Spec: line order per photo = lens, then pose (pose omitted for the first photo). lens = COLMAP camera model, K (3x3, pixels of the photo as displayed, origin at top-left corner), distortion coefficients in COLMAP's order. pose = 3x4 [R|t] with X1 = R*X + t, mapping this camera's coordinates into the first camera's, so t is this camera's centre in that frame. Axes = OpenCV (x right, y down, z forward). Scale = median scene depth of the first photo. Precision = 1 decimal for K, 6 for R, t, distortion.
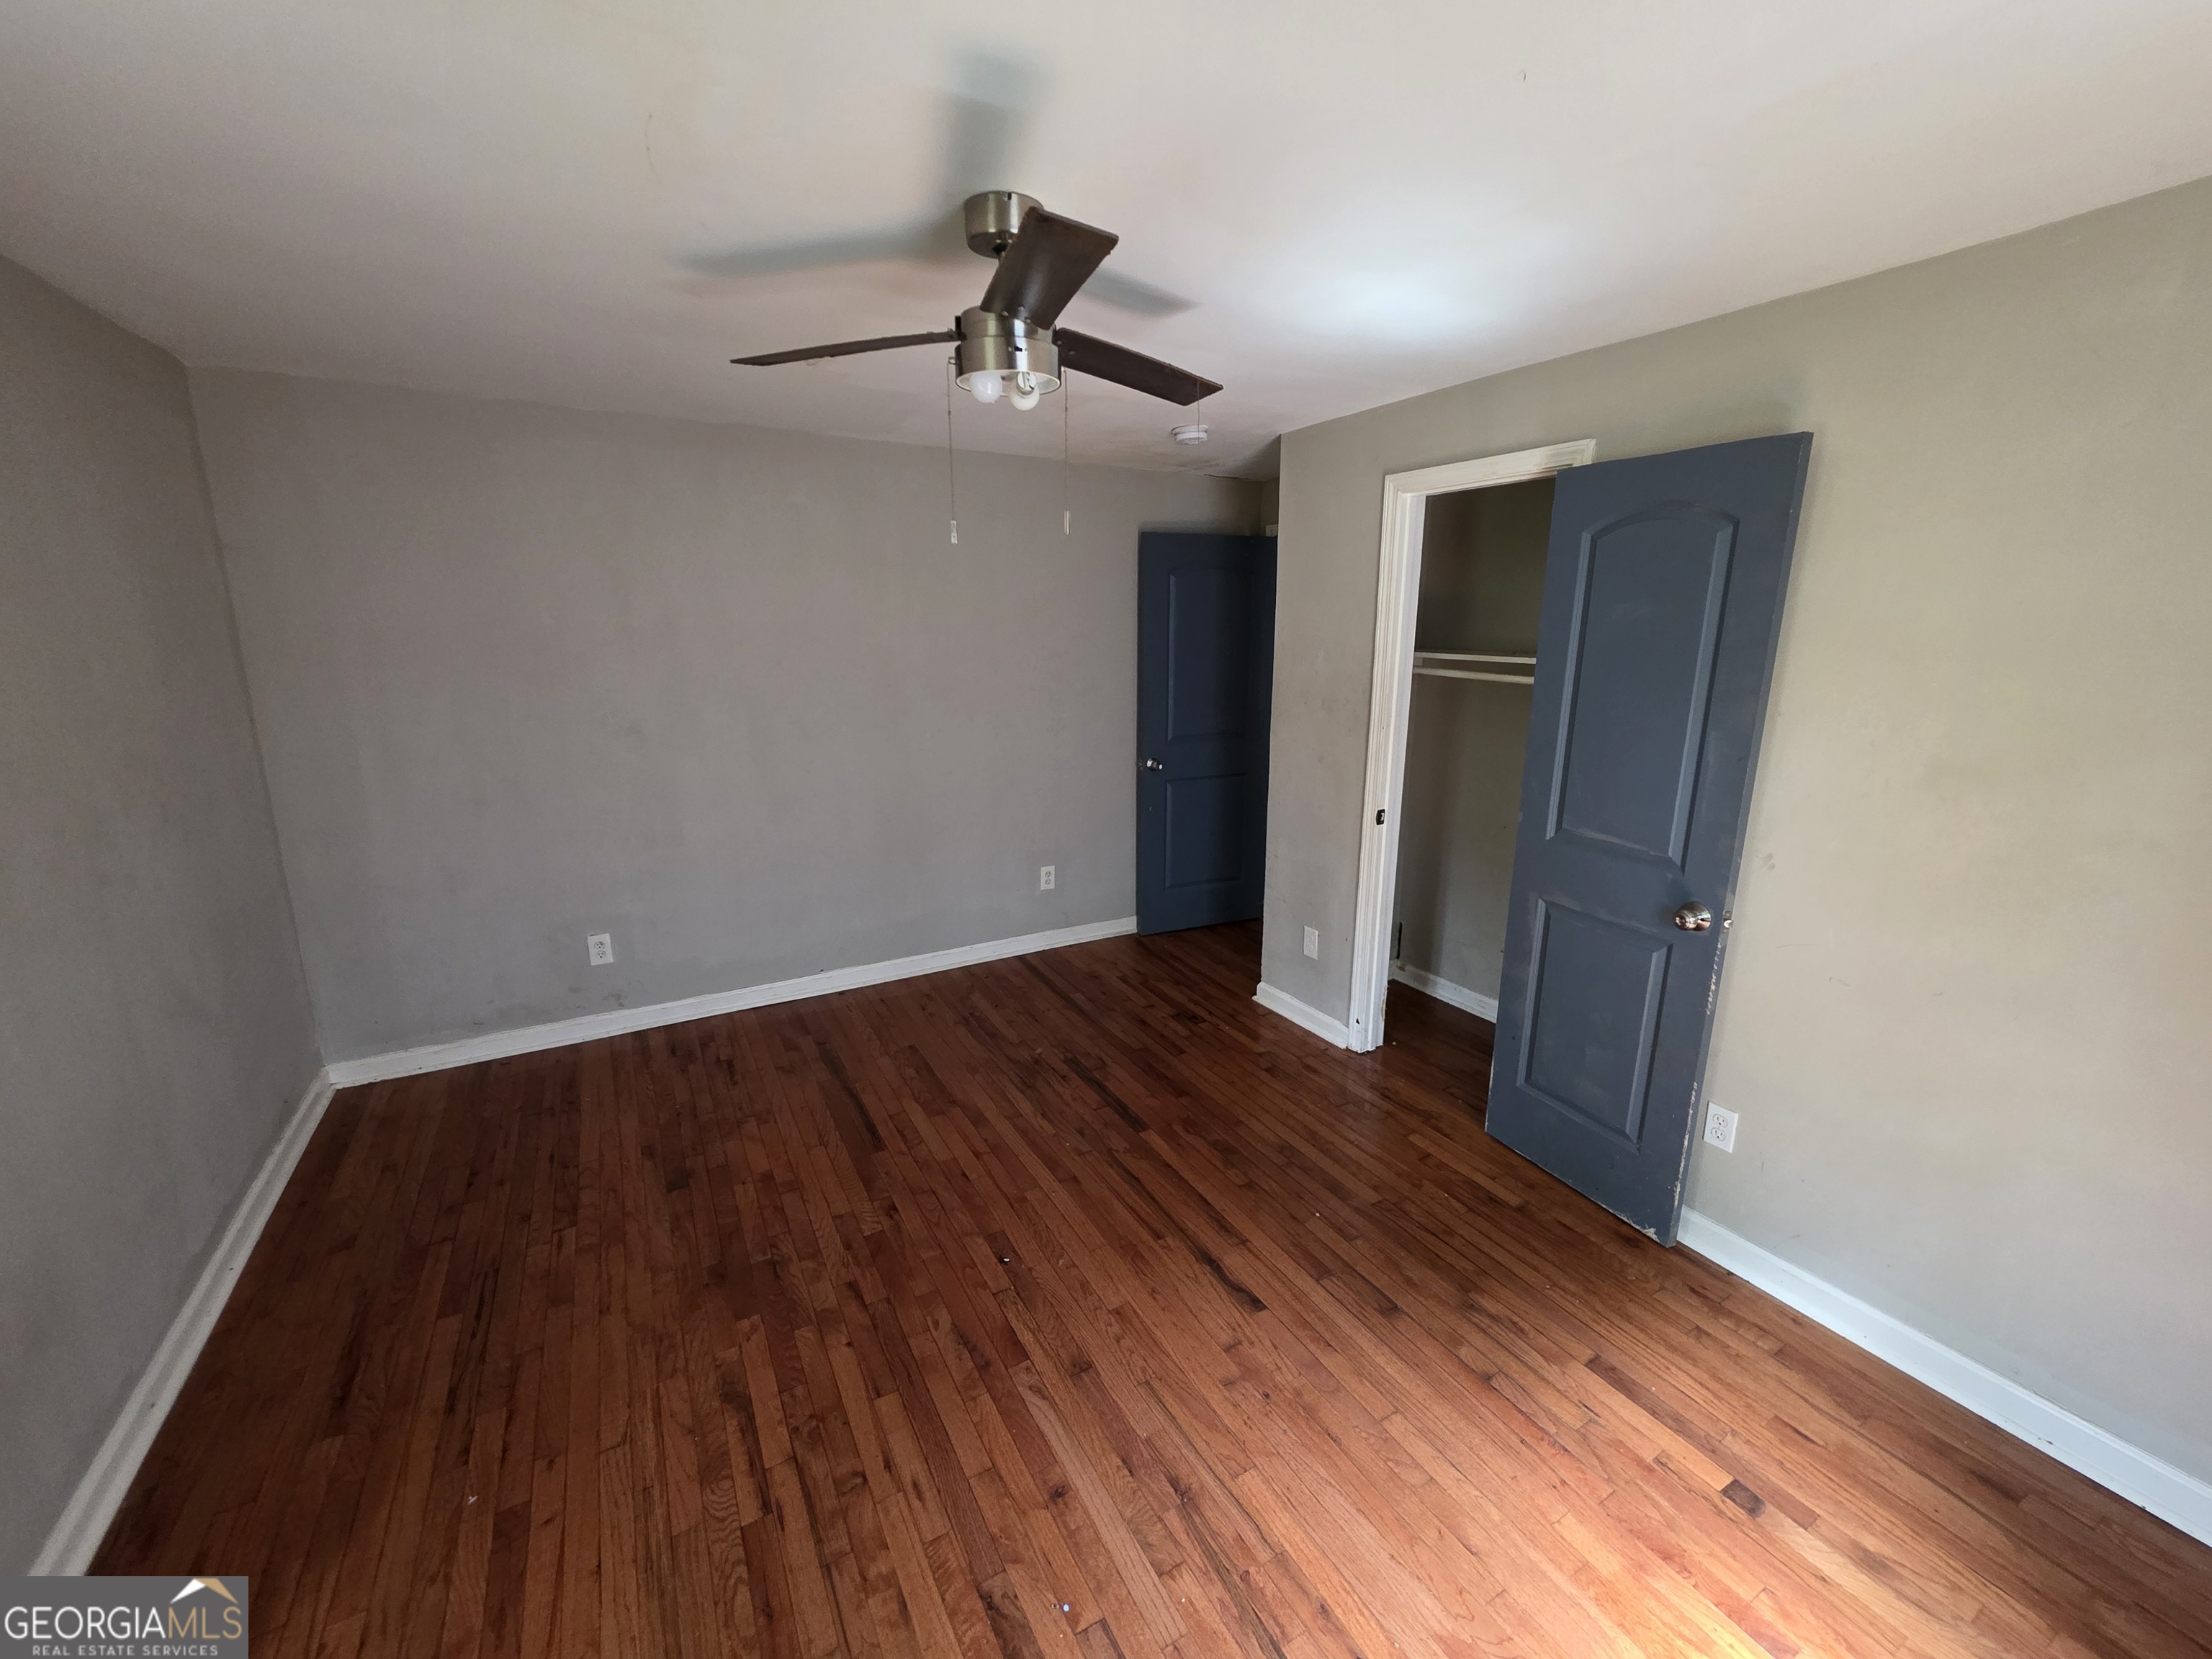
lens RADIAL K [[889.1, 0, 1109.1], [0, 889.1, 814.0], [0, 0, 1]] dist [0.002046, 0.000475]
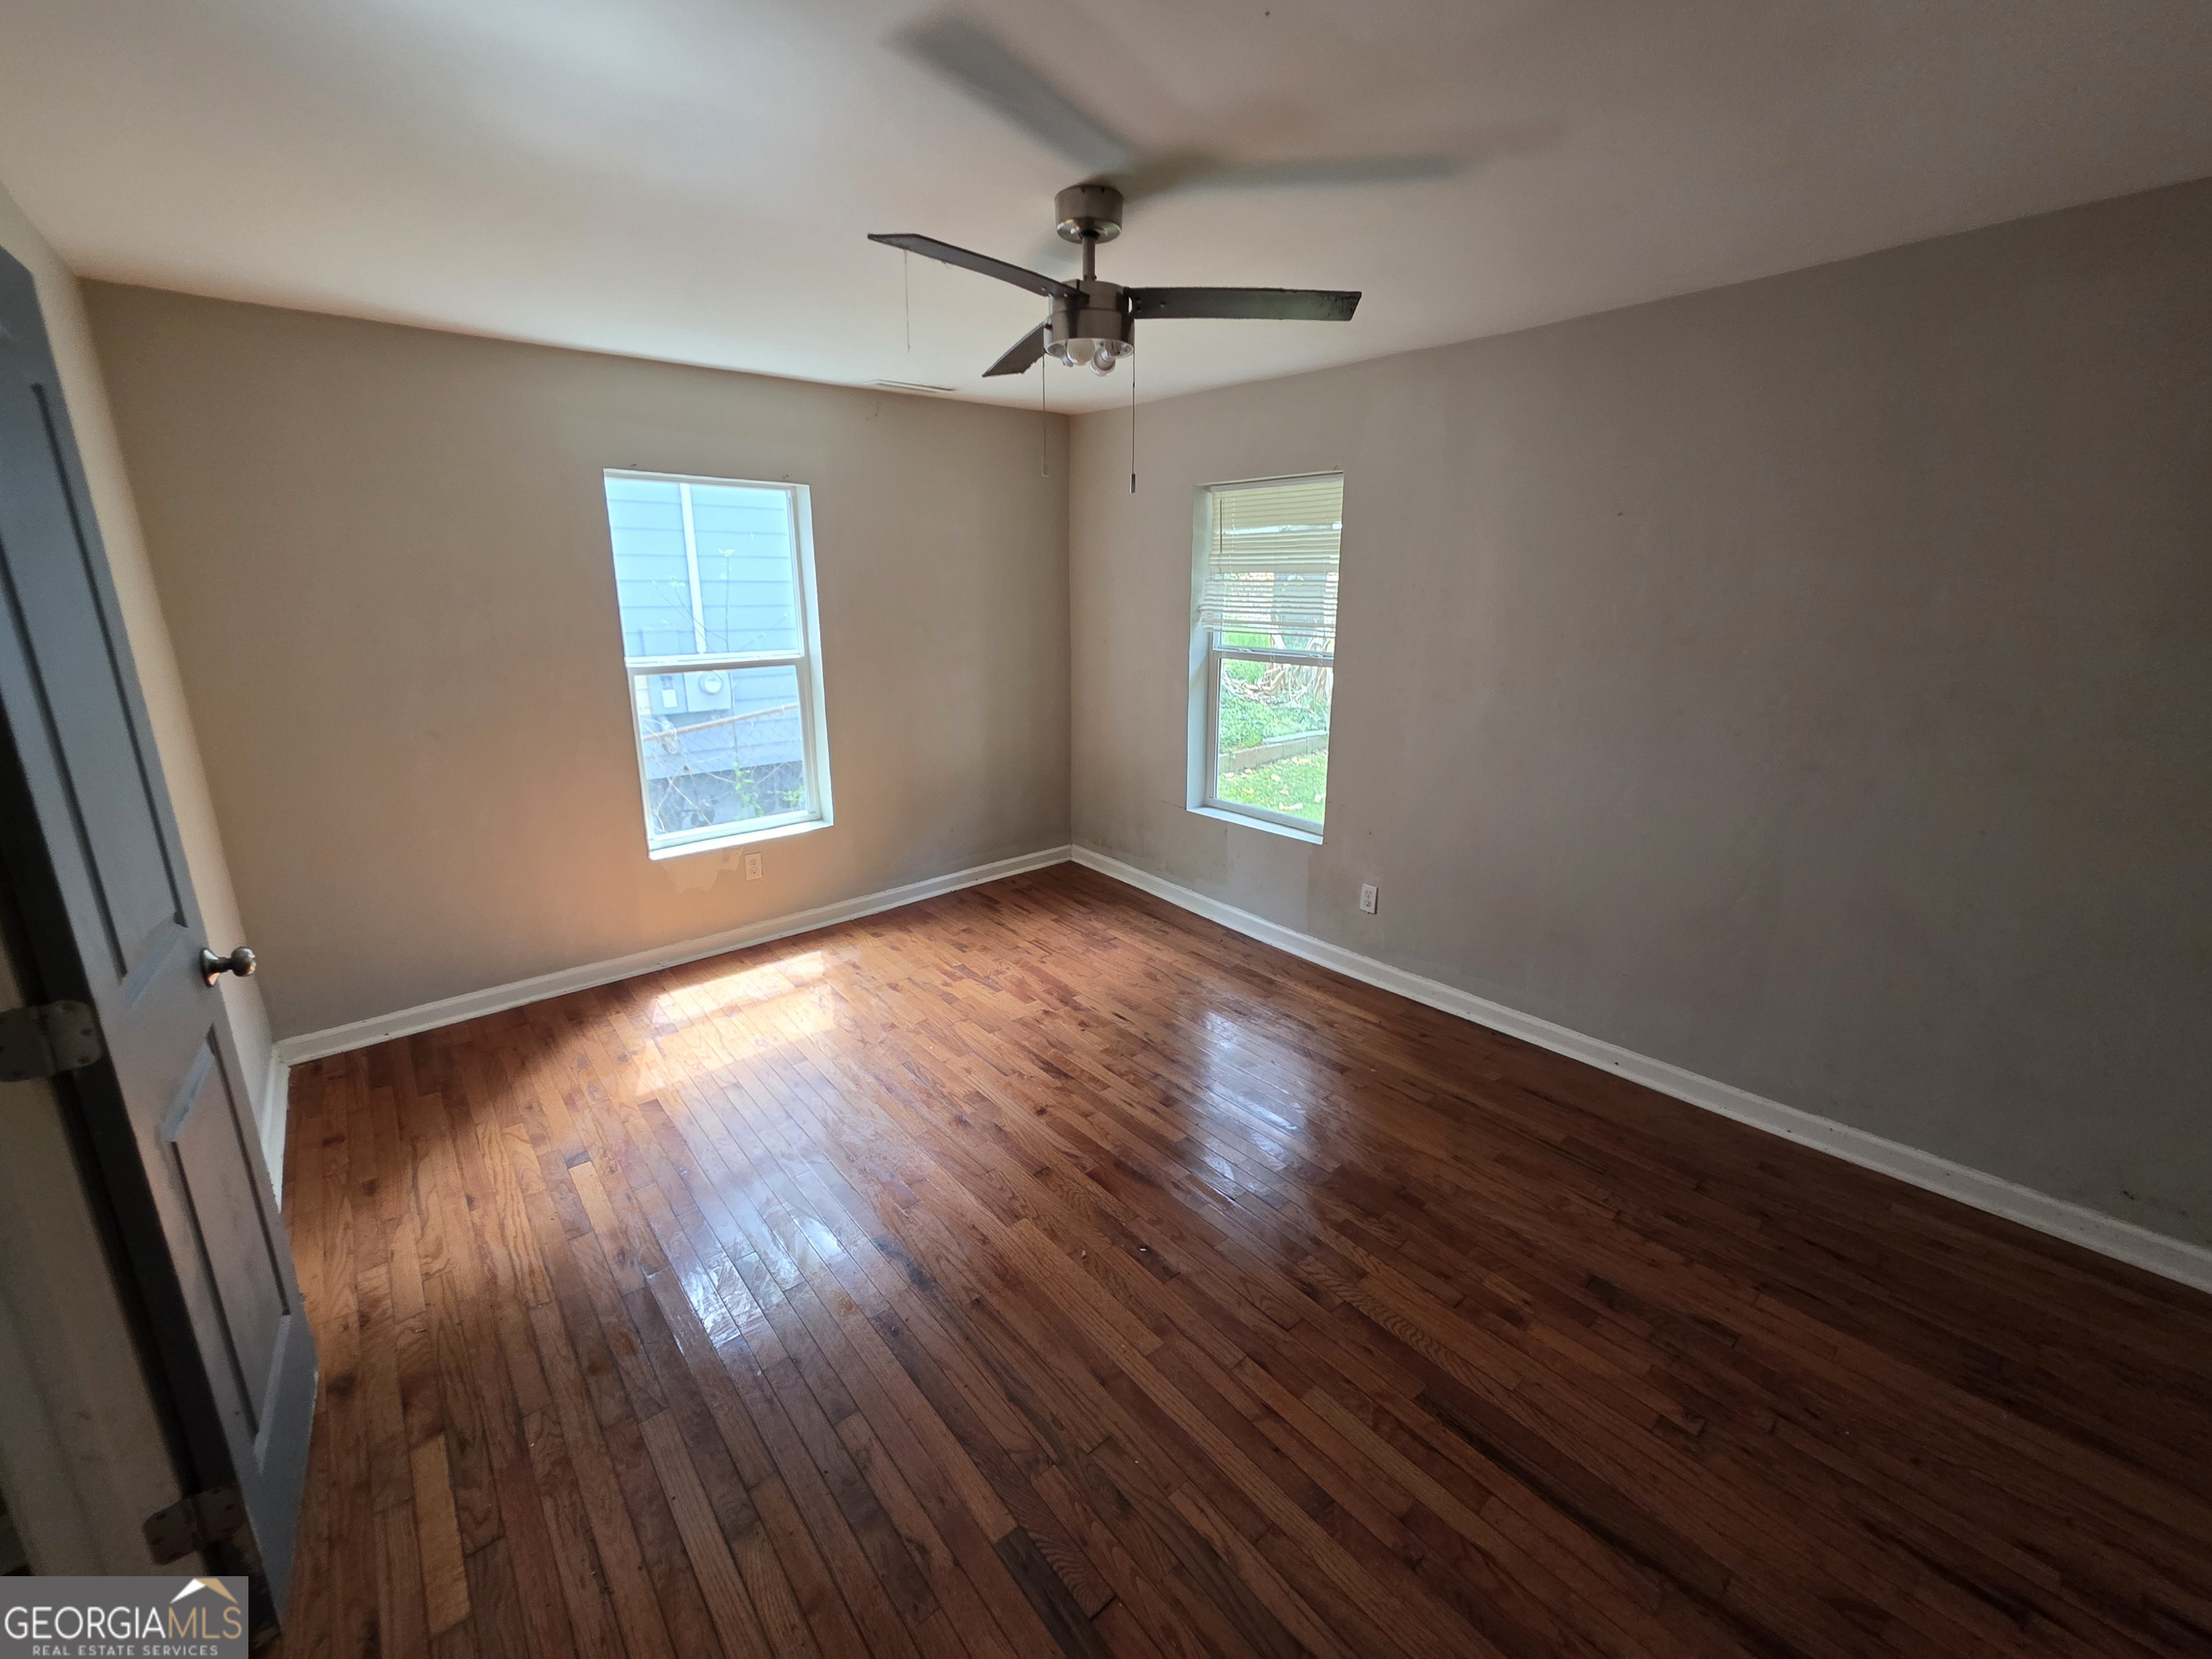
lens RADIAL K [[889.1, 0, 1109.1], [0, 889.1, 814.0], [0, 0, 1]] dist [0.002046, 0.000475]
pose [[-0.980400, 0.049599, -0.190674, 0.071536], [-0.044387, 0.887308, 0.459037, -0.318597], [0.191954, 0.458503, -0.867715, 1.530680]]
